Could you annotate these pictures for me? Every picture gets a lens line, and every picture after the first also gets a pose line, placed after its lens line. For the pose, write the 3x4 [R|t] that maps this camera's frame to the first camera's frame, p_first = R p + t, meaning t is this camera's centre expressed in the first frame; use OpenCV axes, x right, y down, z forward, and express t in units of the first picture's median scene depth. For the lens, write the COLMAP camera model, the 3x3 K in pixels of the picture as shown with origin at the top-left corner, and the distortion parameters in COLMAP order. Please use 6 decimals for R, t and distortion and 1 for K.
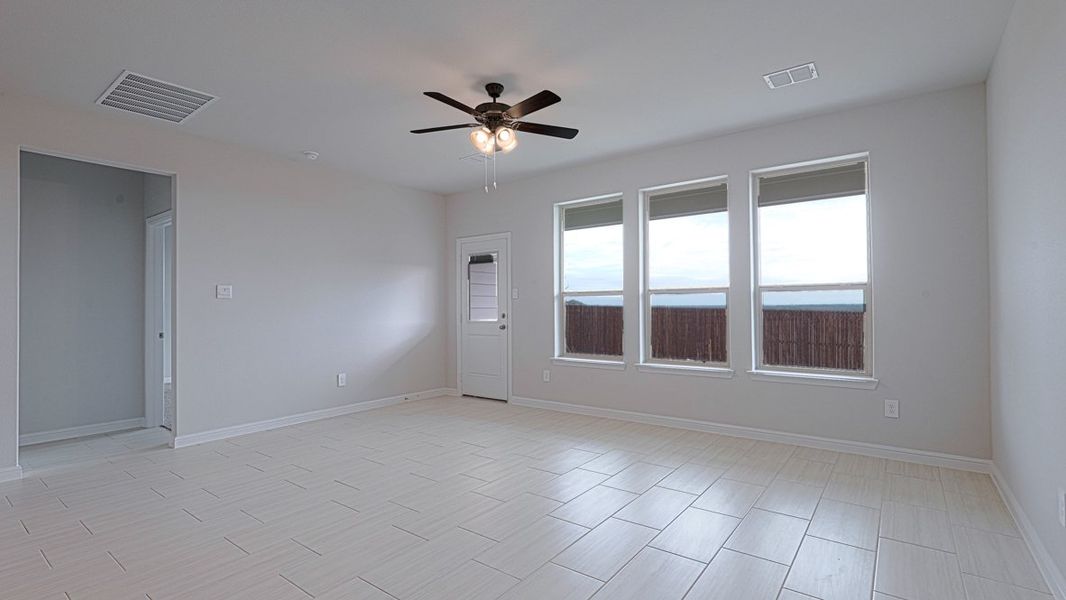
lens RADIAL K [[483.7, 0, 538.4], [0, 483.7, 299.8], [0, 0, 1]] dist [0.004633, -0.000682]
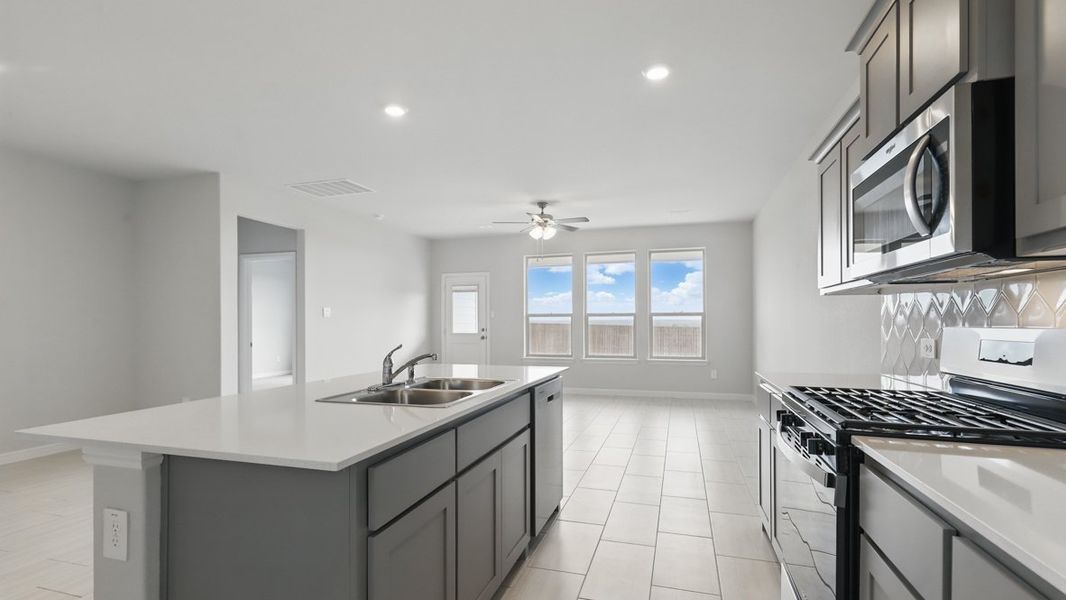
lens RADIAL K [[483.7, 0, 537.3], [0, 483.7, 321.9], [0, 0, 1]] dist [0.004633, -0.000682]
pose [[0.934171, 0.007178, 0.356754, -0.520344], [-0.012160, 0.999857, 0.011723, -0.011236], [-0.356619, -0.015289, 0.934125, -0.480563]]
